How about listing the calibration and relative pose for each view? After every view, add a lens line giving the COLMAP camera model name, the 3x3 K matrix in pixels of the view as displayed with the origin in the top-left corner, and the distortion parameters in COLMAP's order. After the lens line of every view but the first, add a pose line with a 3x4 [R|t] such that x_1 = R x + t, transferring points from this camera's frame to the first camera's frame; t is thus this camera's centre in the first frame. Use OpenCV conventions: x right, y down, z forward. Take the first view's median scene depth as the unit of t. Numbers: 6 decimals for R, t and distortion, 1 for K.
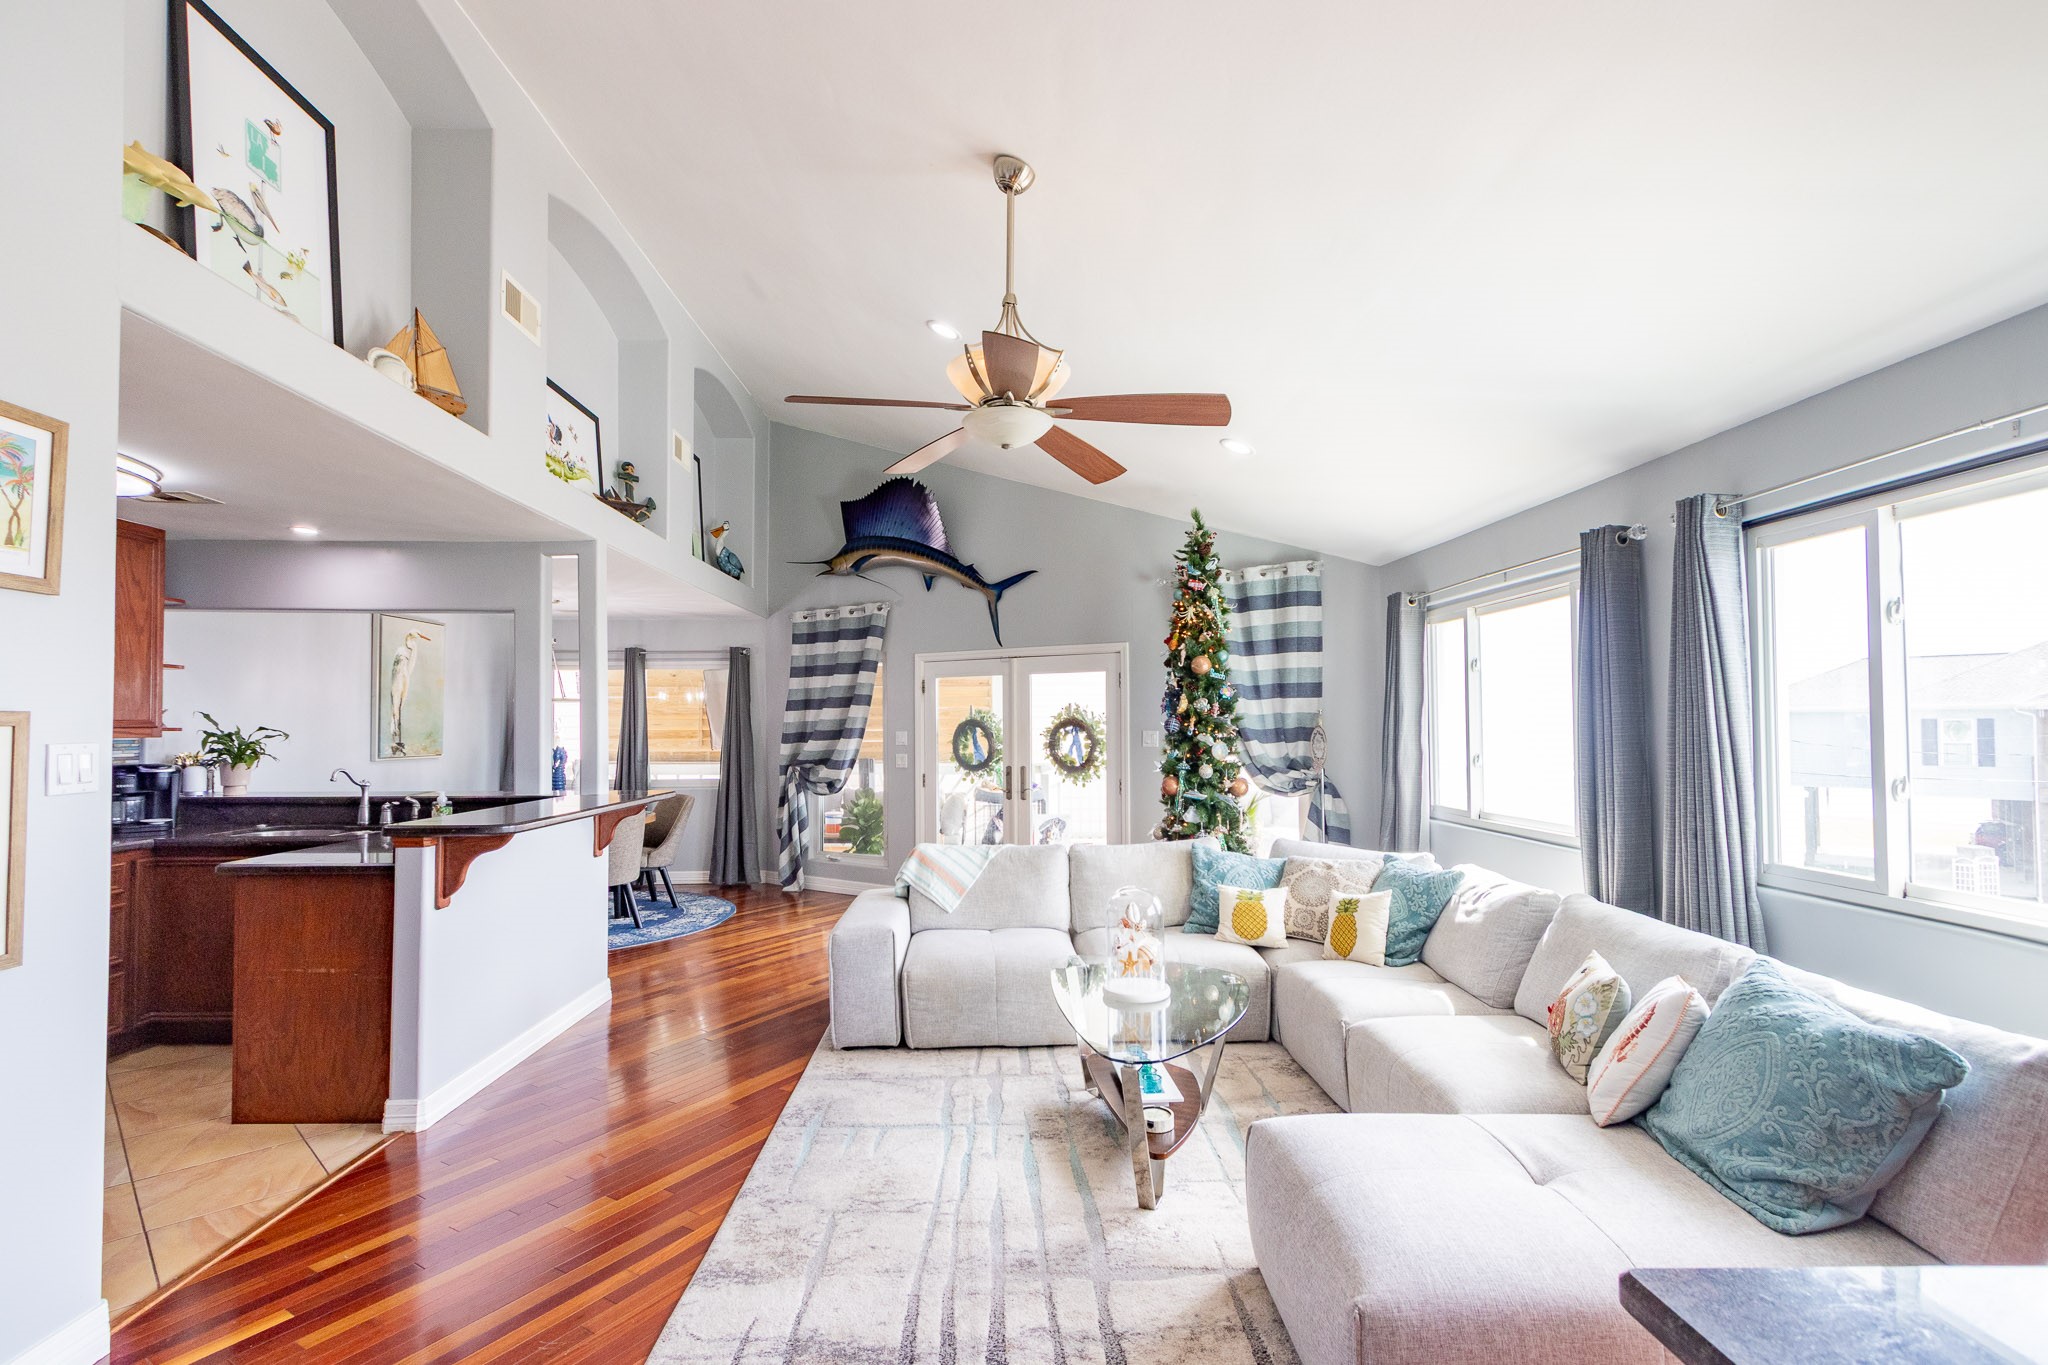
lens RADIAL K [[949.7, 0, 998.2], [0, 949.7, 706.4], [0, 0, 1]] dist [0.012084, -0.005307]
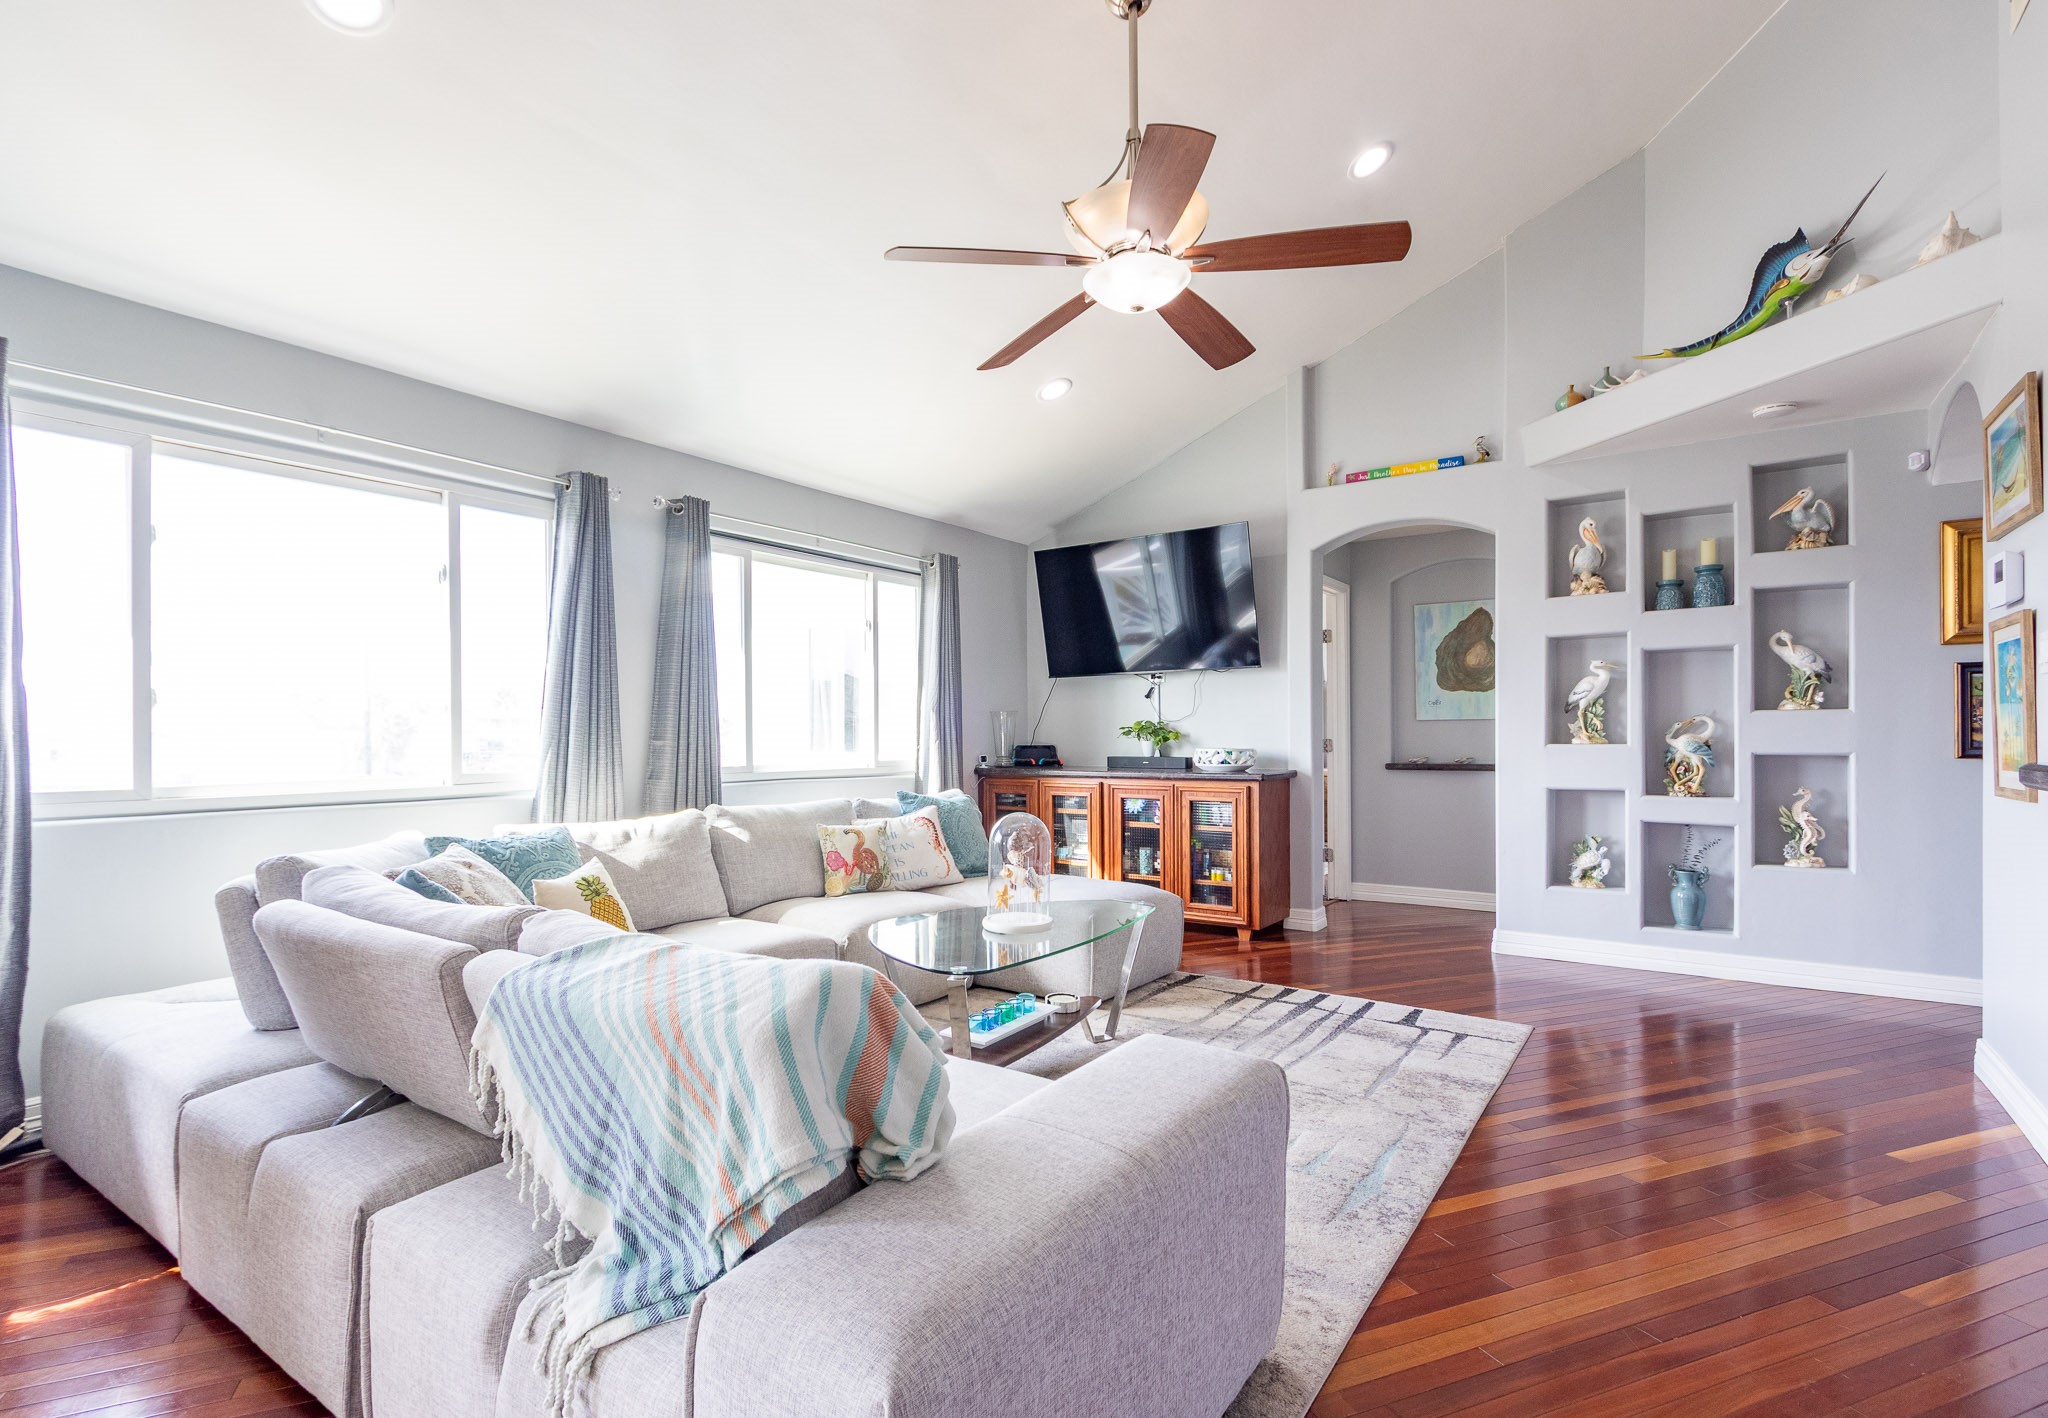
lens RADIAL K [[990.8, 0, 1008.7], [0, 990.8, 731.8], [0, 0, 1]] dist [0.011531, -0.005208]
pose [[-0.811338, 0.007618, 0.584527, -0.239468], [-0.005469, 0.999772, -0.020620, 0.073741], [-0.584551, -0.019927, -0.811112, 1.022326]]
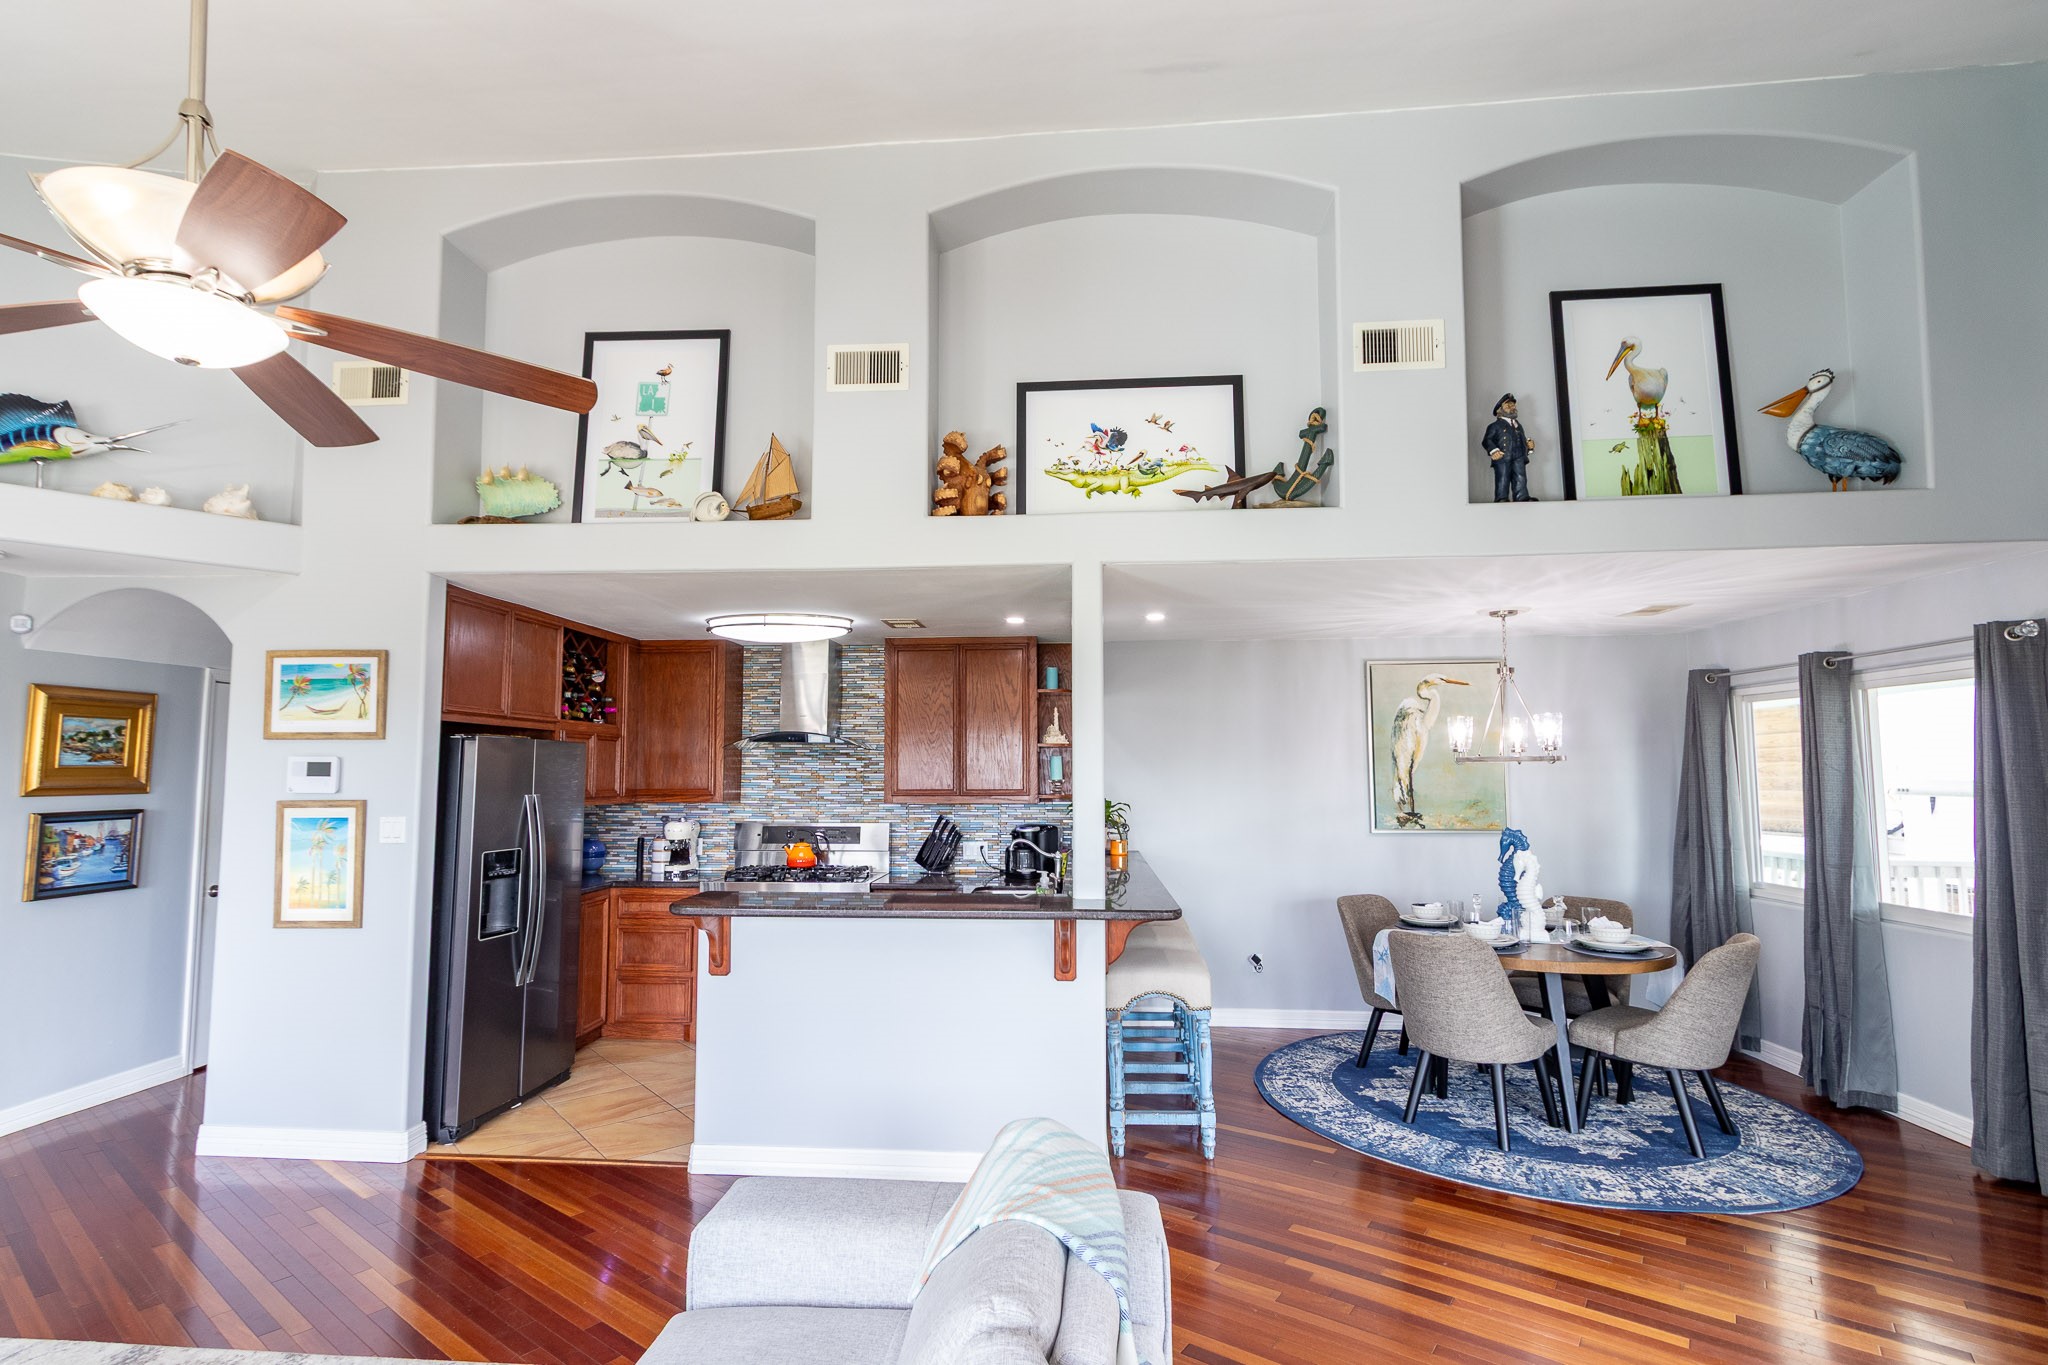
lens RADIAL K [[949.7, 0, 998.2], [0, 949.7, 706.4], [0, 0, 1]] dist [0.012084, -0.005307]
pose [[-0.092591, -0.066288, -0.993495, 0.298705], [0.023350, 0.997363, -0.068722, -0.007345], [0.995430, -0.029561, -0.090799, 0.876215]]
